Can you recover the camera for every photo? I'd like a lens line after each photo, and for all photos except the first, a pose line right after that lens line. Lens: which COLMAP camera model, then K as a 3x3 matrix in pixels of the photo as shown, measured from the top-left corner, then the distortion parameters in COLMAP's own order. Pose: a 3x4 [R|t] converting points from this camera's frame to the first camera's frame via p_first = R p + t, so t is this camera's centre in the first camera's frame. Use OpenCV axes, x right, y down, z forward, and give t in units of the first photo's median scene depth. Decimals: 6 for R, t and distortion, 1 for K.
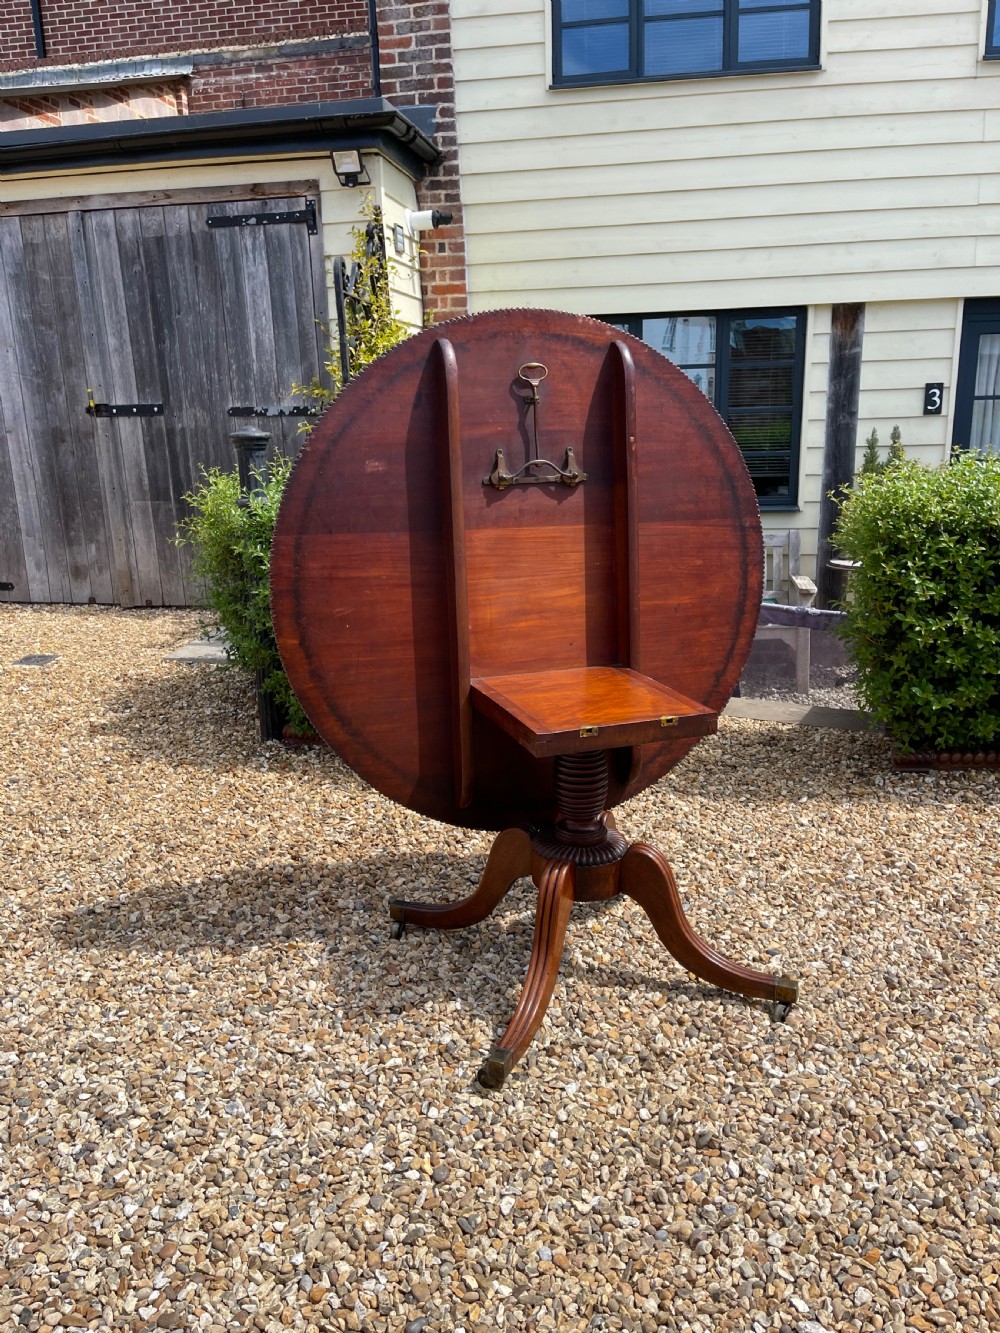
lens RADIAL K [[1009.6, 0, 504.7], [0, 1009.6, 679.7], [0, 0, 1]] dist [0.072824, -0.099950]
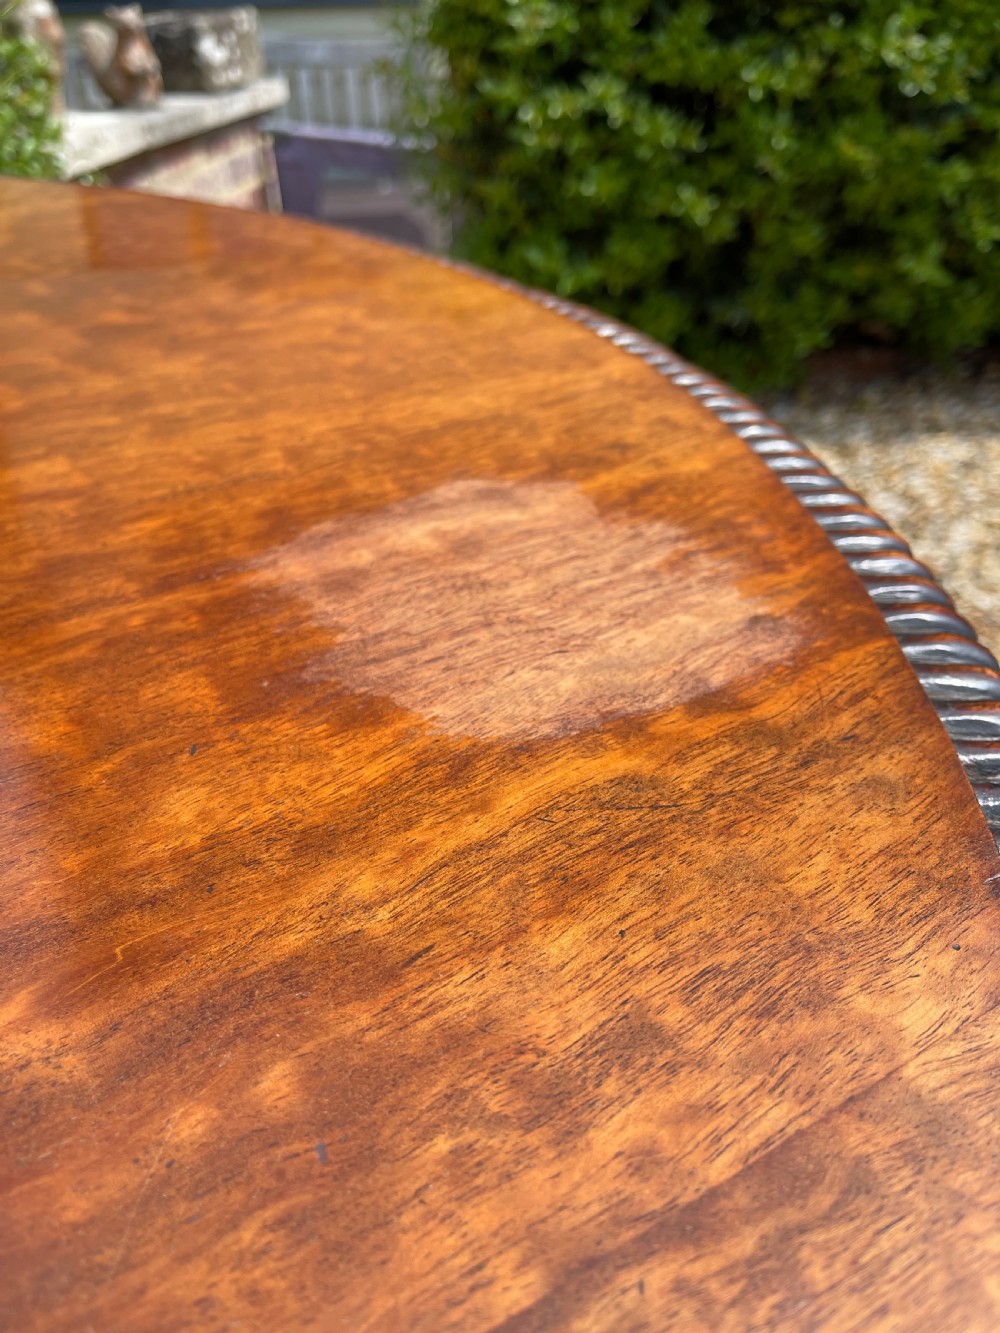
lens RADIAL K [[1037.3, 0, 500.0], [0, 1037.3, 666.5], [0, 0, 1]] dist [0.062395, -0.122859]
pose [[0.962902, -0.133787, 0.234352, 0.242586], [0.049176, 0.940902, 0.335088, 0.029794], [-0.265333, -0.311133, 0.912576, 0.469877]]
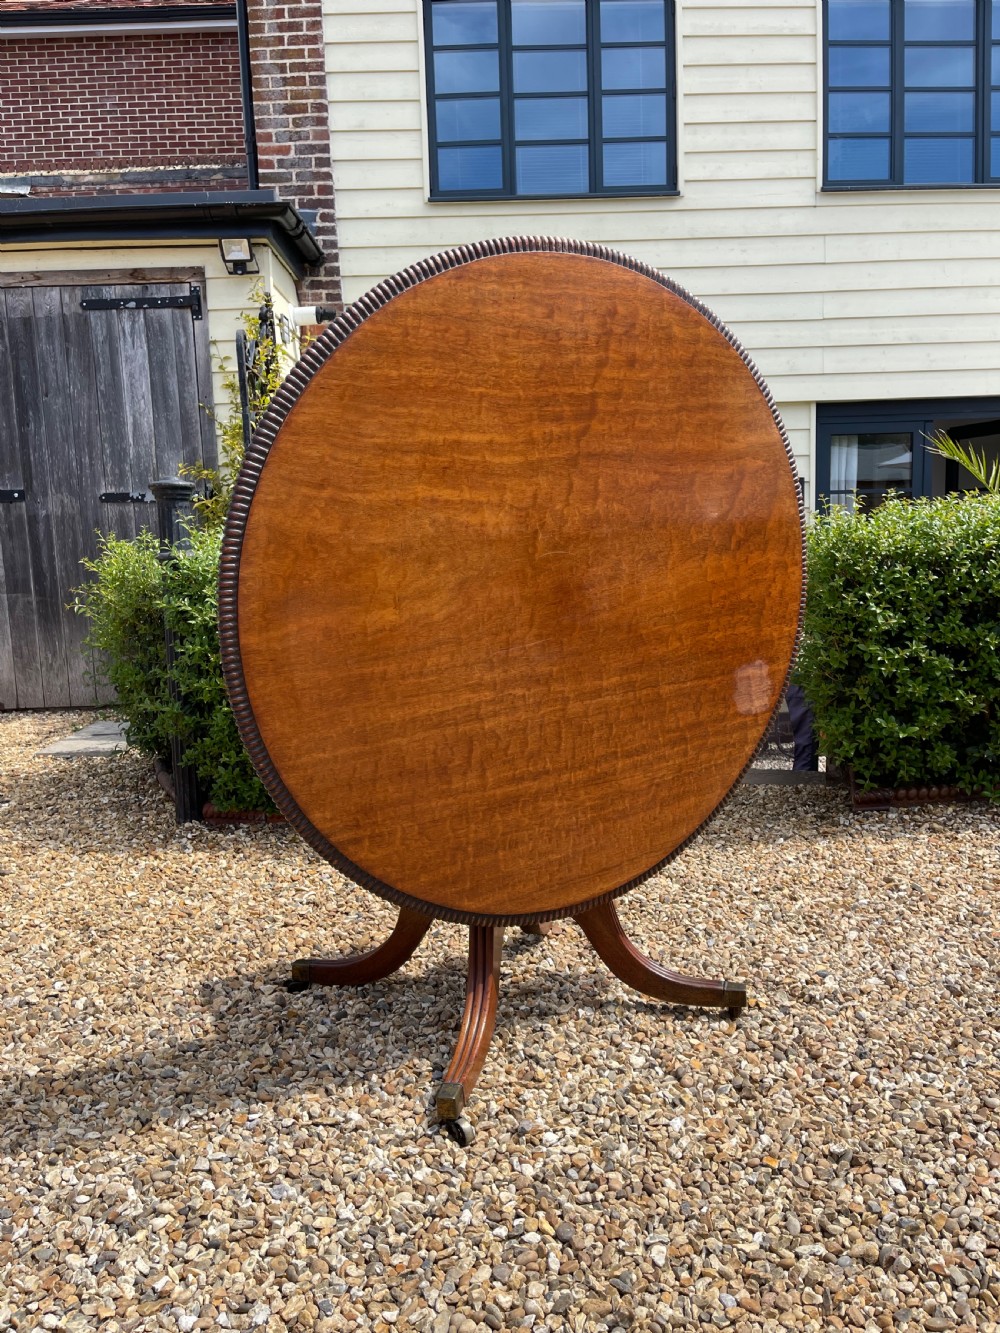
lens RADIAL K [[1010.8, 0, 508.2], [0, 1010.8, 672.5], [0, 0, 1]] dist [0.077776, -0.101227]
pose [[0.983339, -0.025831, 0.179938, -0.141597], [0.051388, 0.988978, -0.138856, 0.086091], [-0.174368, 0.145789, 0.973828, 0.077794]]
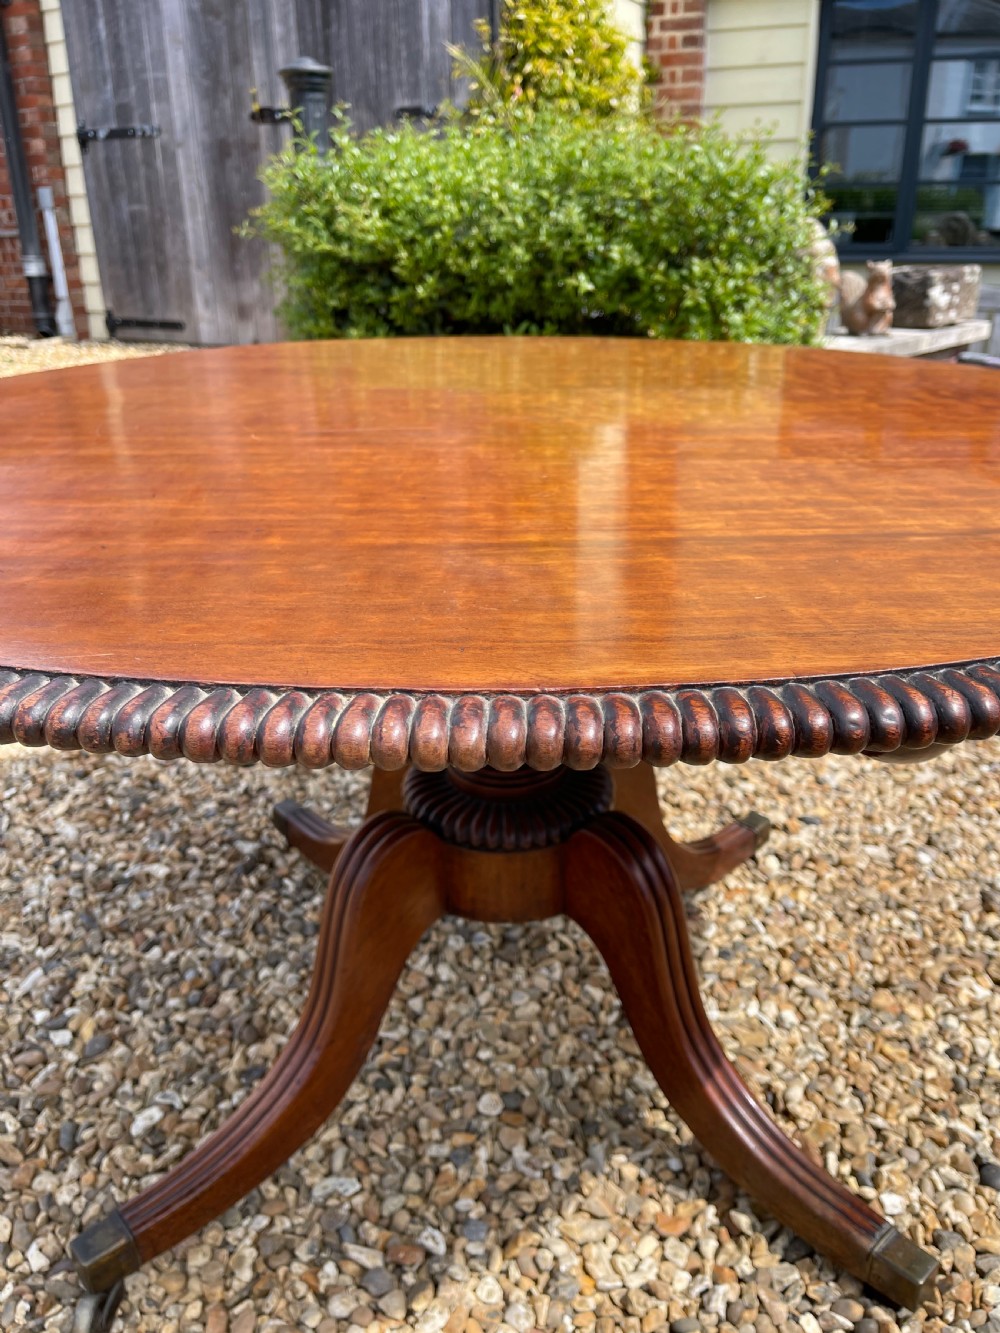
lens RADIAL K [[1021.3, 0, 501.3], [0, 1021.3, 675.0], [0, 0, 1]] dist [0.065825, -0.107081]
pose [[0.955234, 0.134380, -0.263572, 0.184885], [-0.090145, 0.980732, 0.173316, 0.068210], [0.281783, -0.141798, 0.948942, 0.280442]]
